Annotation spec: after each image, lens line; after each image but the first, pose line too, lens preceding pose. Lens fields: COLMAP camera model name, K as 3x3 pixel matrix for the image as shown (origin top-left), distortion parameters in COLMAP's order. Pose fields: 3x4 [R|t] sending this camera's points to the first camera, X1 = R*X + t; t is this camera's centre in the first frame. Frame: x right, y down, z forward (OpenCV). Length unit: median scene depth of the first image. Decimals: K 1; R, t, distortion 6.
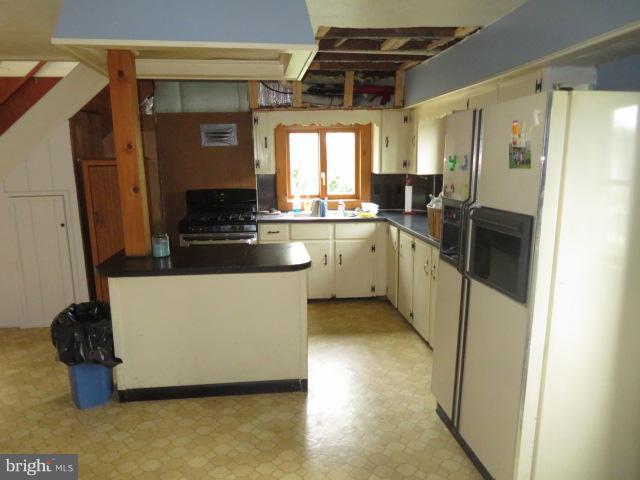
lens RADIAL K [[465.9, 0, 319.3], [0, 465.9, 239.6], [0, 0, 1]] dist [0.007199, -0.009220]
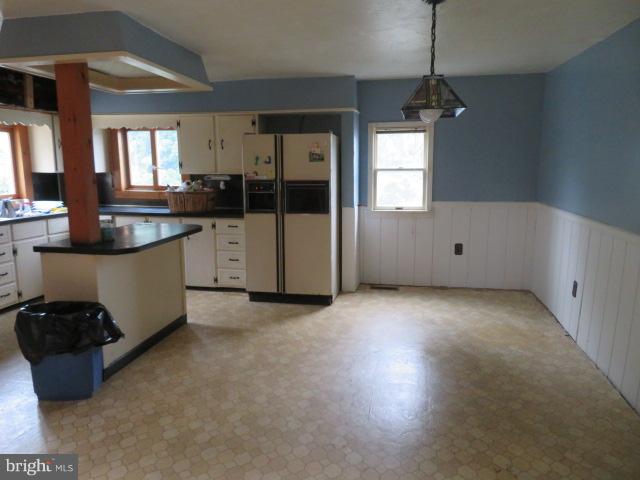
lens RADIAL K [[465.9, 0, 318.0], [0, 465.9, 242.1], [0, 0, 1]] dist [0.007199, -0.009220]
pose [[0.290785, -0.152639, 0.944534, -1.213327], [0.161068, 0.980913, 0.108932, -0.001425], [-0.943134, 0.120458, 0.309821, 0.163866]]
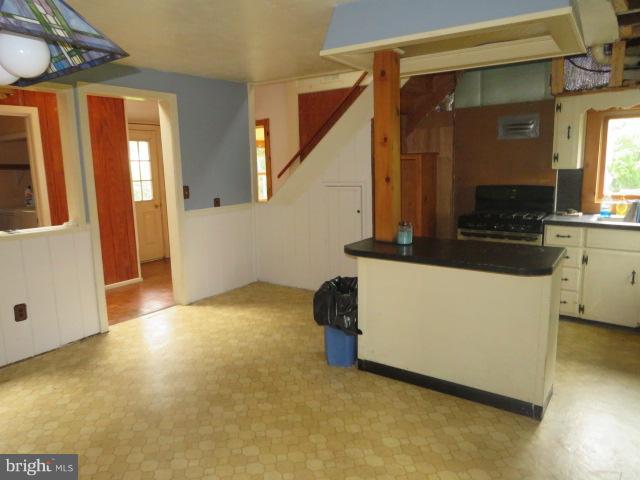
lens RADIAL K [[465.9, 0, 316.1], [0, 465.9, 240.3], [0, 0, 1]] dist [0.007199, -0.009220]
pose [[0.746912, 0.104600, -0.656644, 0.194730], [-0.102206, 0.993874, 0.042062, 0.003669], [0.657021, 0.035697, 0.753027, 0.075463]]
